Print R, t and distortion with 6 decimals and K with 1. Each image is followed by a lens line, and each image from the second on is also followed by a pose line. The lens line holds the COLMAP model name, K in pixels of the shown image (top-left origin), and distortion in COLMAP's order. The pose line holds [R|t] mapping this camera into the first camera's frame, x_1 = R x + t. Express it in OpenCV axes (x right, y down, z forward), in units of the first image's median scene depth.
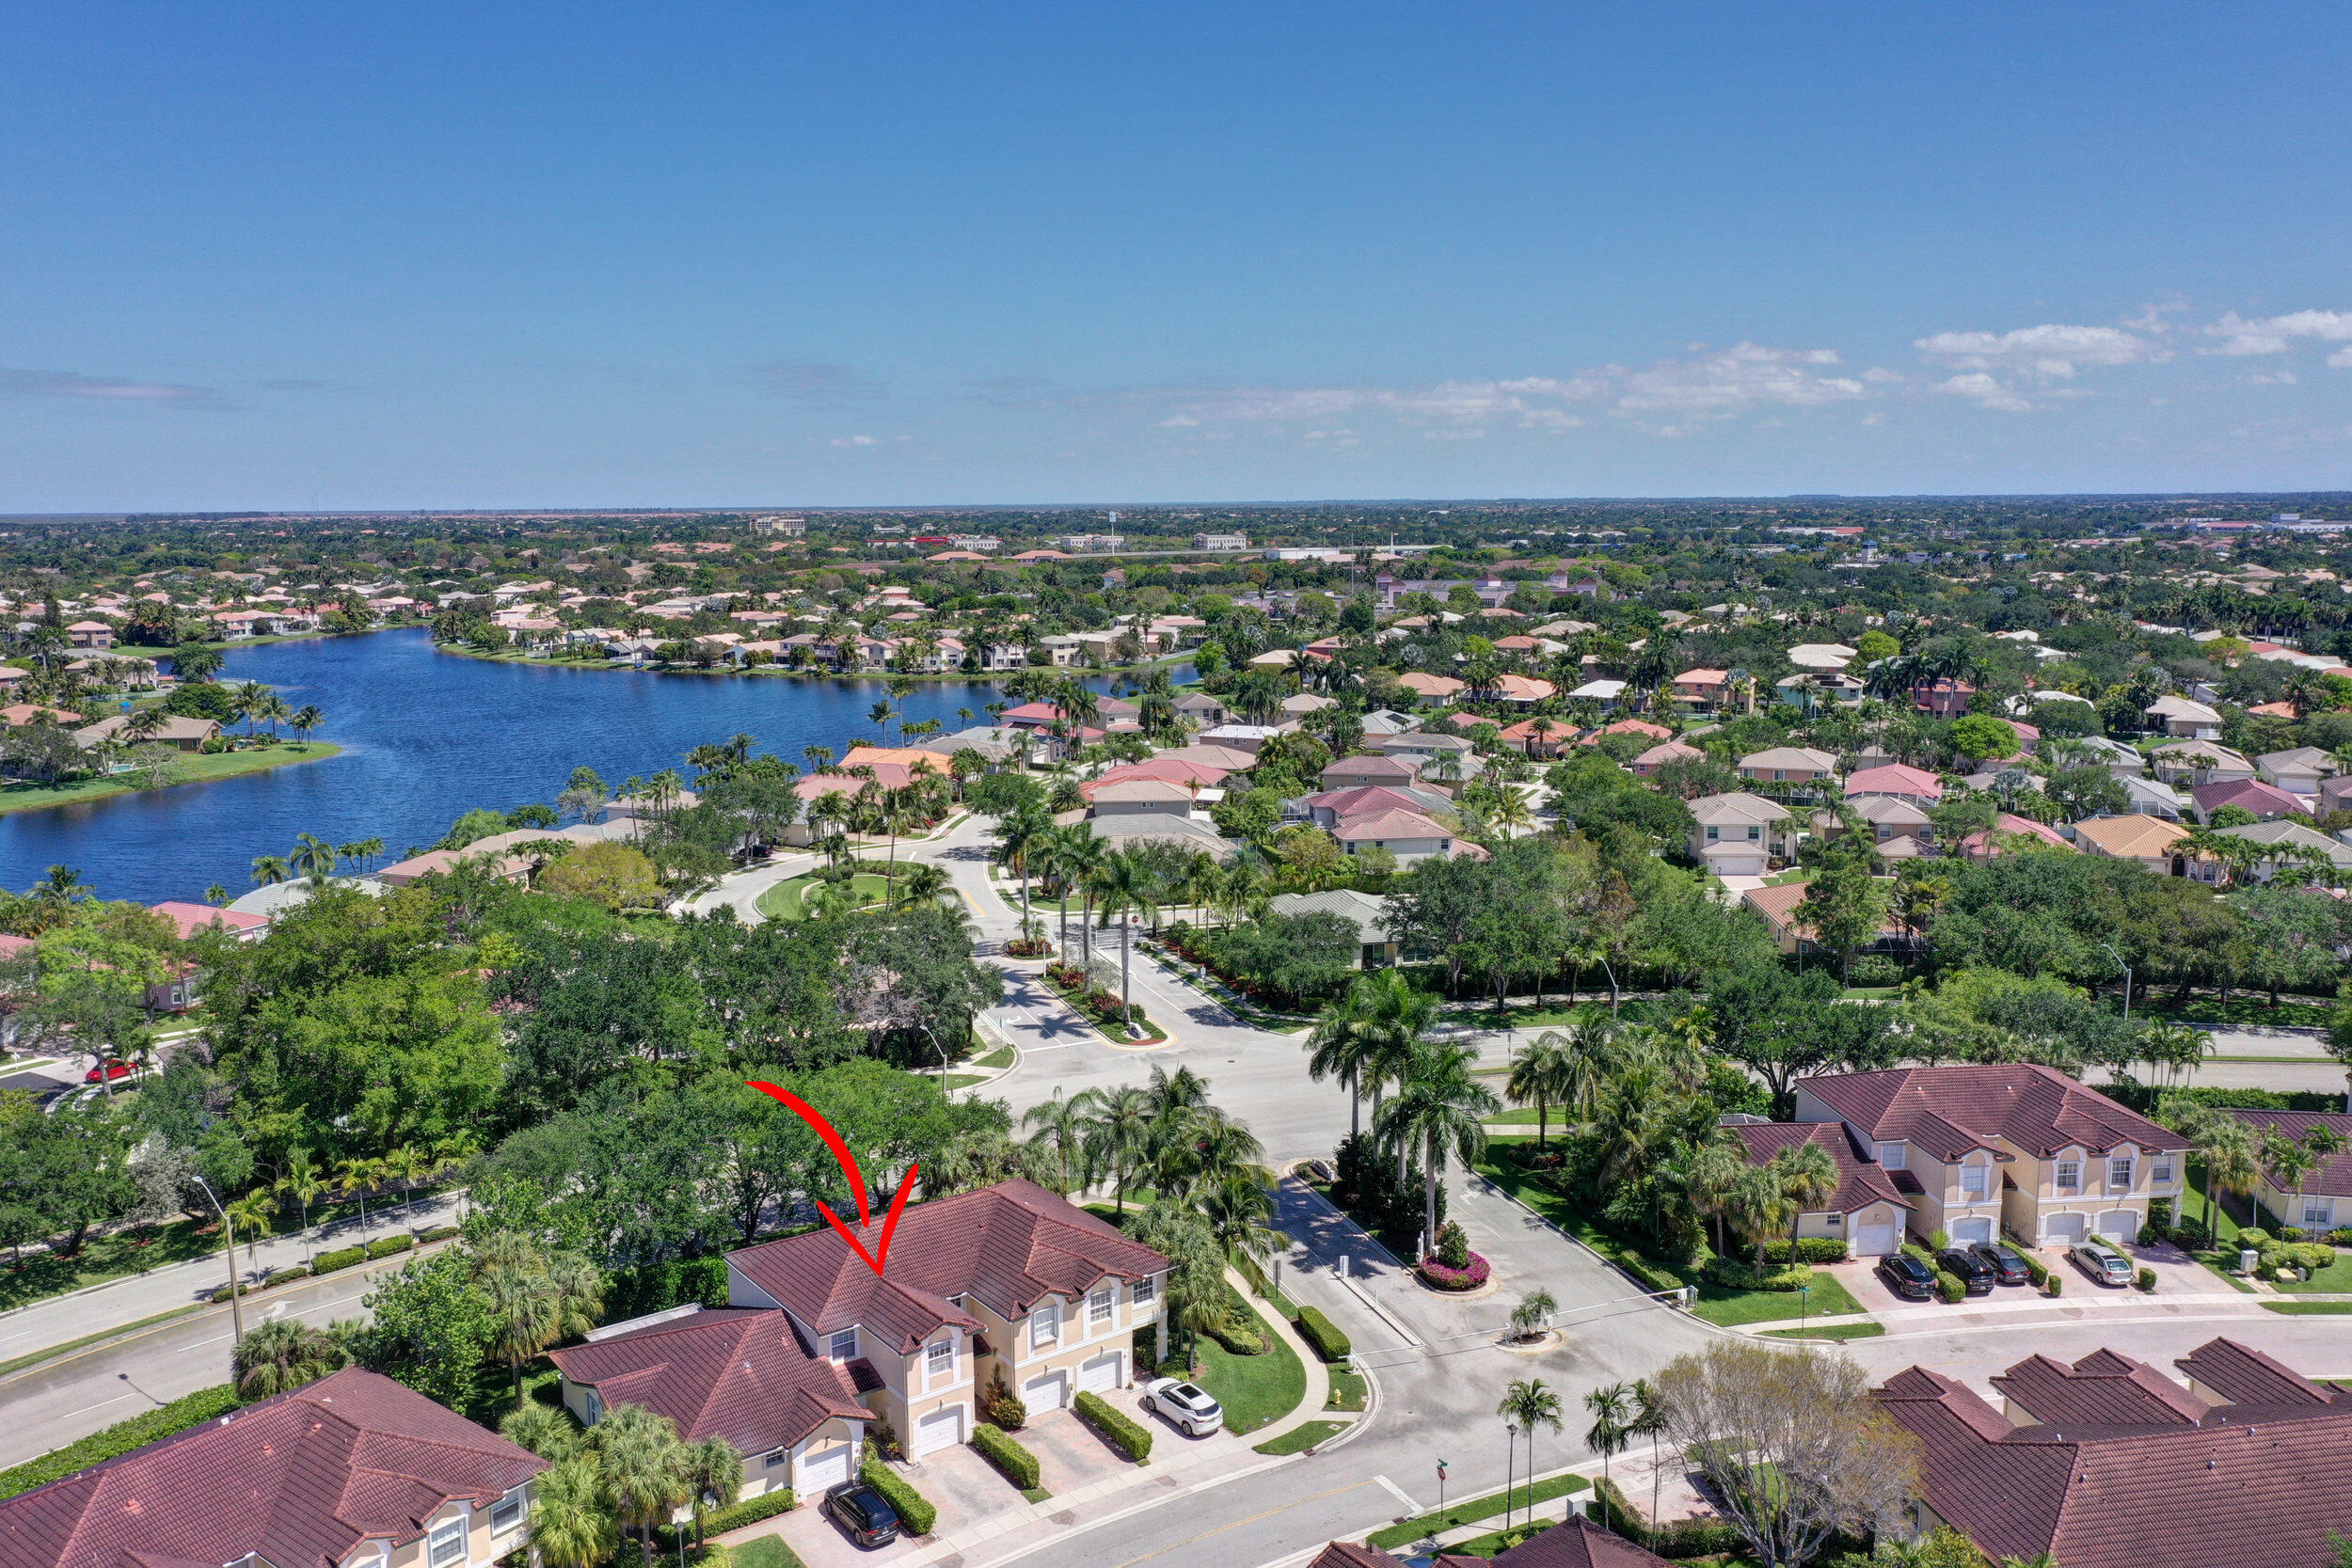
lens RADIAL K [[1850.5, 0, 1175.2], [0, 1850.5, 786.0], [0, 0, 1]] dist [0.001429, -0.003531]
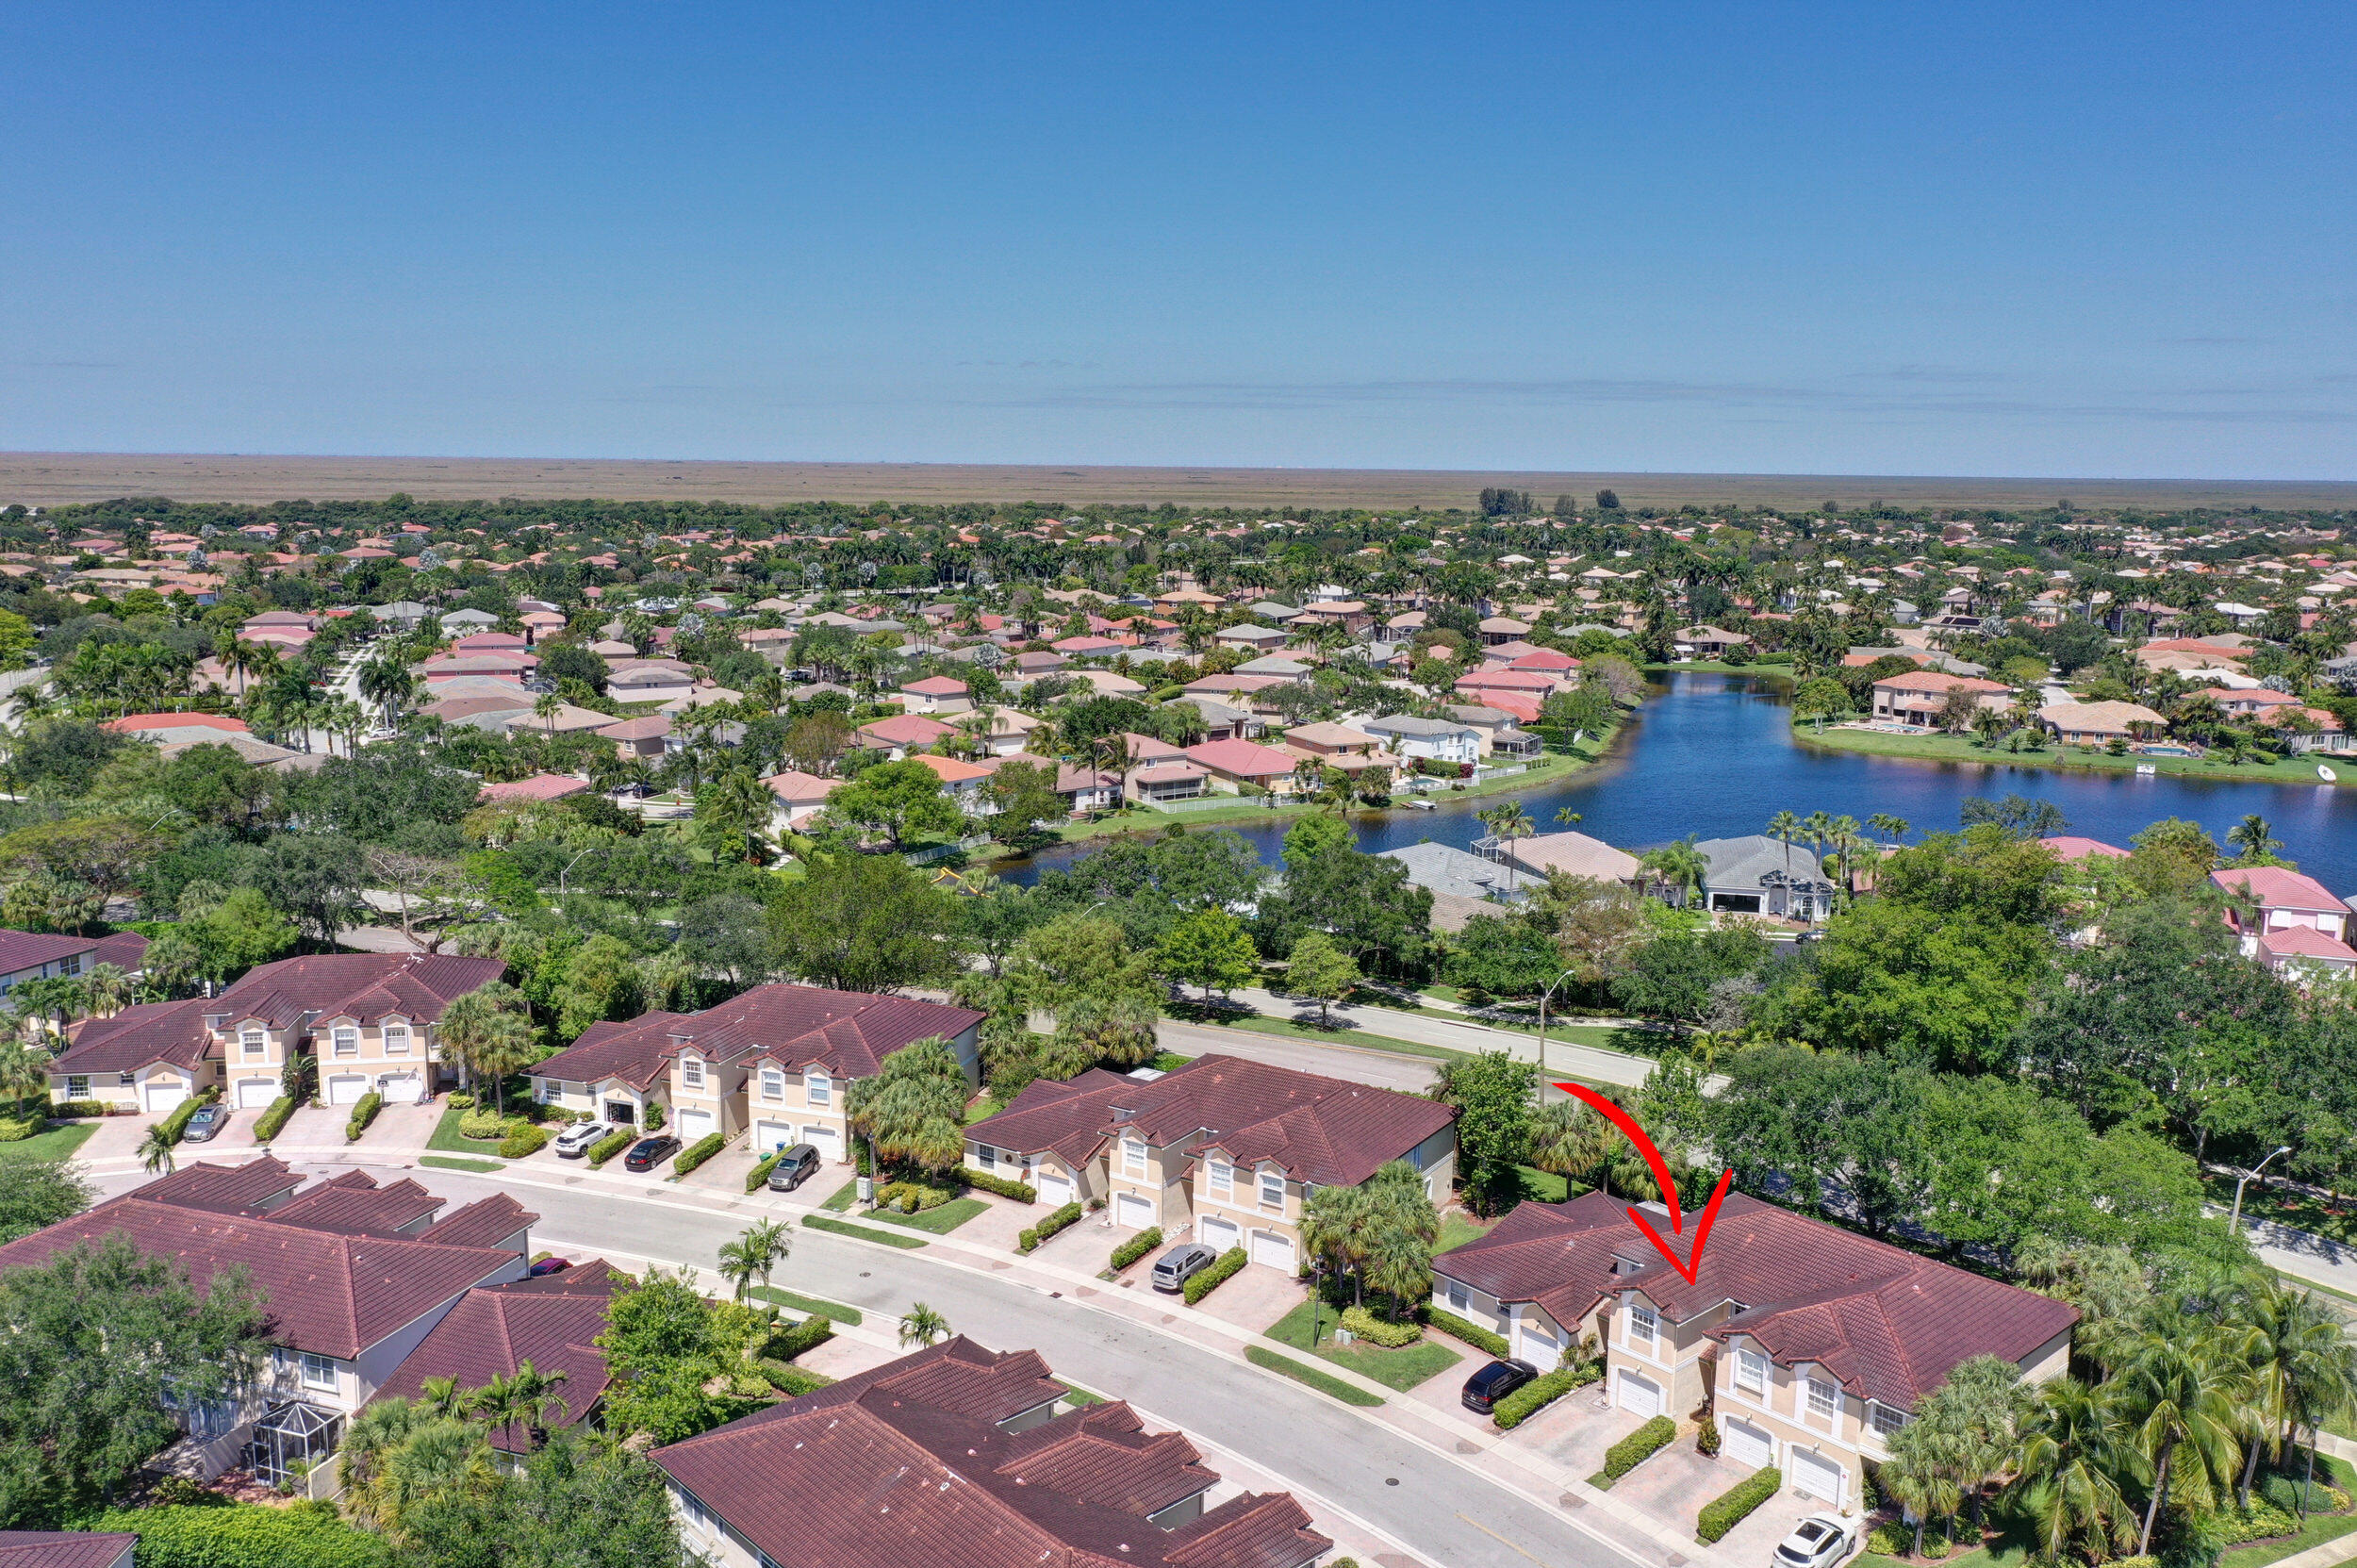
lens RADIAL K [[1854.7, 0, 1175.2], [0, 1854.7, 789.3], [0, 0, 1]] dist [0.001429, -0.003531]
pose [[0.076552, 0.182438, -0.980233, 0.245039], [-0.163427, 0.972117, 0.168164, -0.031141], [0.983581, 0.147323, 0.104233, 0.188681]]
